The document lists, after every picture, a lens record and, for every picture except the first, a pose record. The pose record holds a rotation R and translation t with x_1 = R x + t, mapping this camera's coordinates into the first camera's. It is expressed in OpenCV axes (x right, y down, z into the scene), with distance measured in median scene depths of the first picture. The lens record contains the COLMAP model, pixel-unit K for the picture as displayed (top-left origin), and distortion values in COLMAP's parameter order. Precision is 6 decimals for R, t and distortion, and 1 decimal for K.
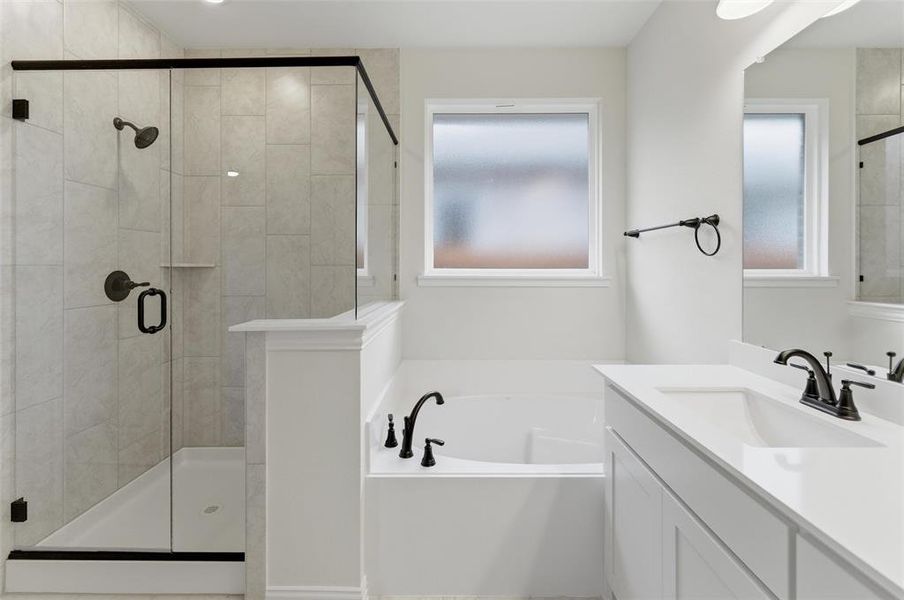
lens RADIAL K [[390.1, 0, 459.4], [0, 390.1, 268.2], [0, 0, 1]] dist [0.002190, 0.000151]
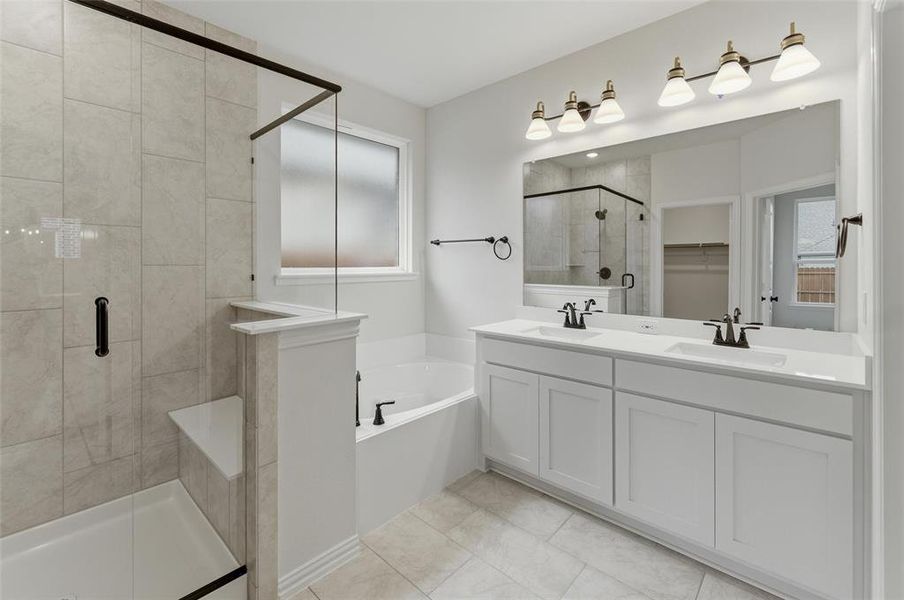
lens RADIAL K [[390.1, 0, 452.7], [0, 390.1, 266.7], [0, 0, 1]] dist [0.002190, 0.000151]
pose [[0.674875, -0.005667, 0.737910, -0.754152], [0.002519, 0.999982, 0.005376, -0.009720], [-0.737928, -0.001770, 0.674877, -0.023681]]
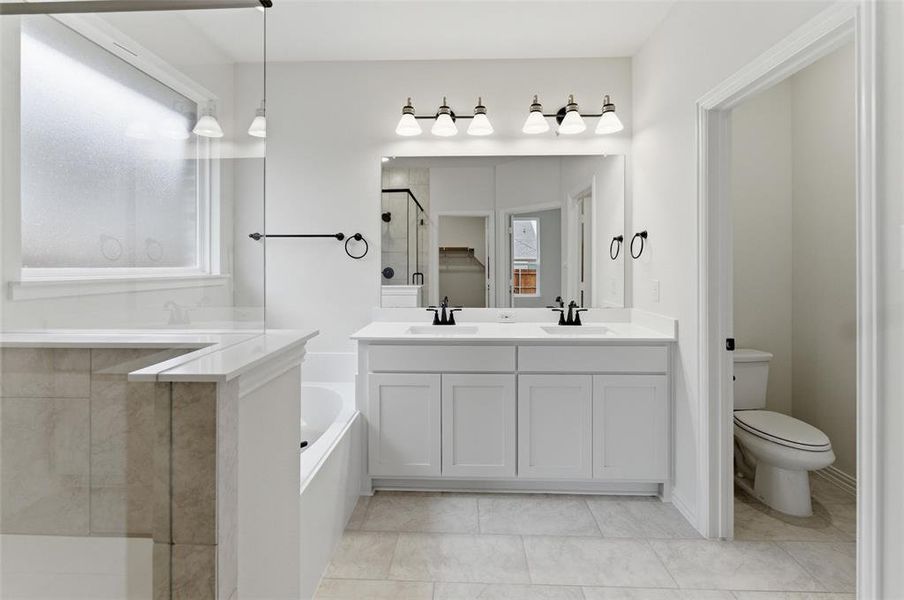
lens RADIAL K [[390.1, 0, 448.3], [0, 390.1, 267.4], [0, 0, 1]] dist [0.002190, 0.000151]
pose [[0.036638, -0.005634, 0.999313, -0.879374], [0.002612, 0.999981, 0.005542, -0.002536], [-0.999325, 0.002407, 0.036652, 0.517227]]
